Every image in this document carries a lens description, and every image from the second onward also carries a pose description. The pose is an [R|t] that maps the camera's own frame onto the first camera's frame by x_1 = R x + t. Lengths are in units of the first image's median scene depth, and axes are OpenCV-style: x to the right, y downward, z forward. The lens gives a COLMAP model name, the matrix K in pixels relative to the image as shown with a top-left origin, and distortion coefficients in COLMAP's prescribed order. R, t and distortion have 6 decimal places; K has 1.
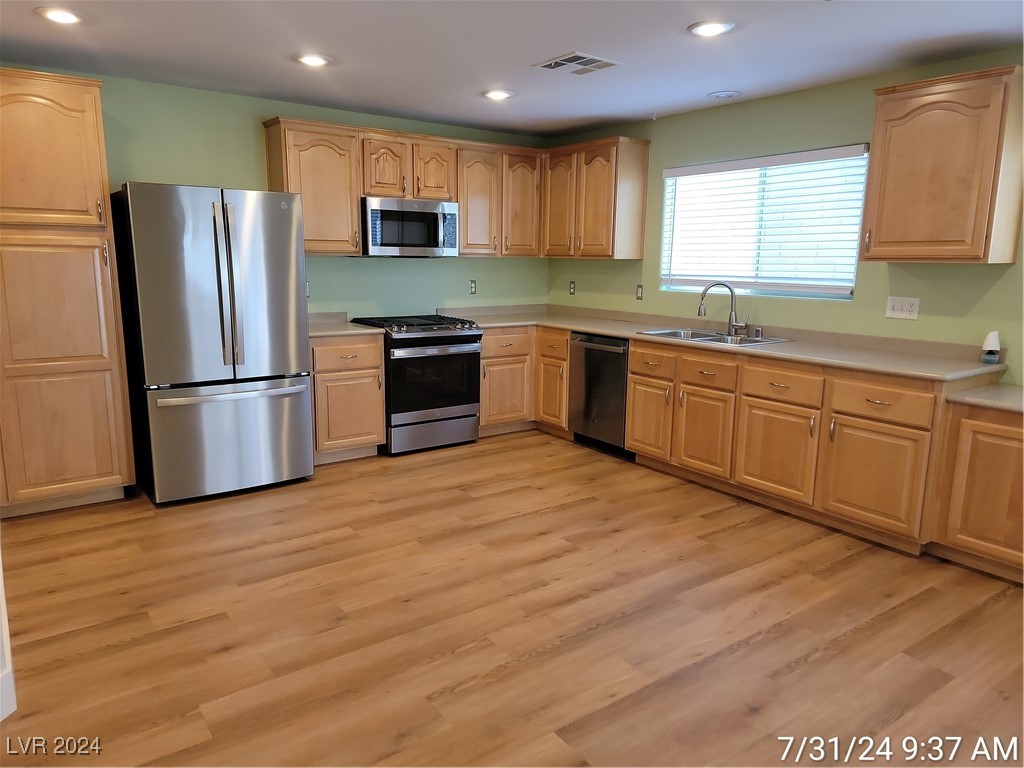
lens RADIAL K [[697.5, 0, 508.4], [0, 697.5, 381.1], [0, 0, 1]] dist [0.077069, -0.060526]
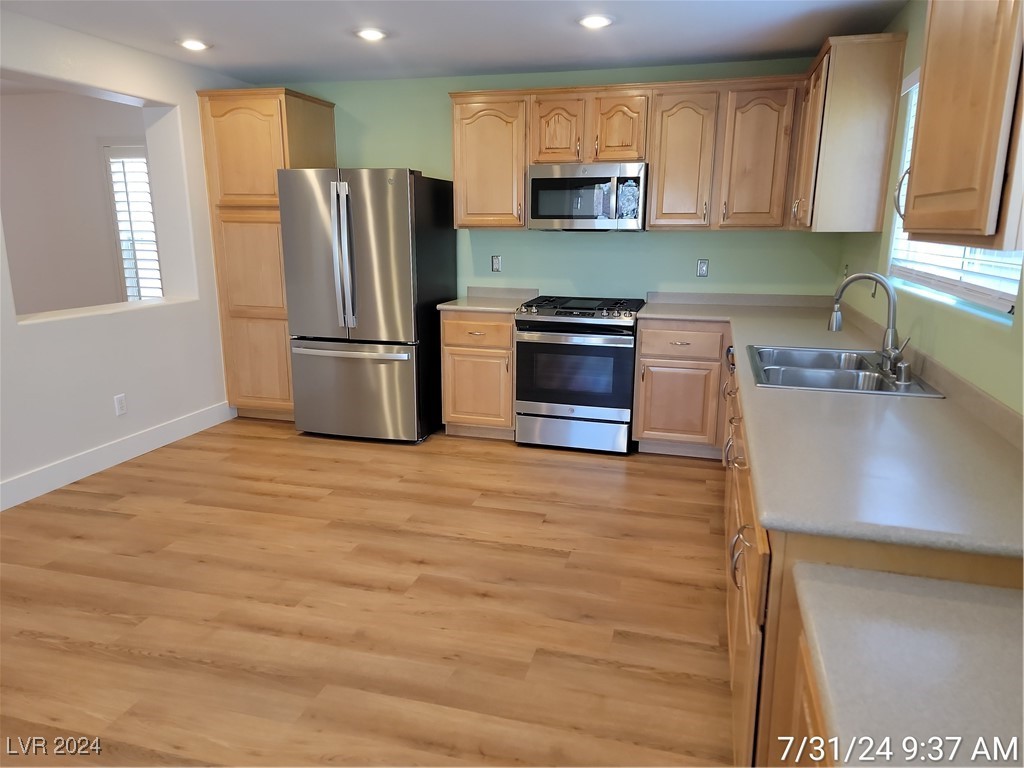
lens RADIAL K [[697.5, 0, 508.4], [0, 697.5, 381.1], [0, 0, 1]] dist [0.077069, -0.060526]
pose [[0.636471, 0.164281, -0.753602, 0.685897], [-0.139974, 0.985432, 0.096601, -0.087159], [0.758493, 0.044001, 0.650194, 0.508379]]
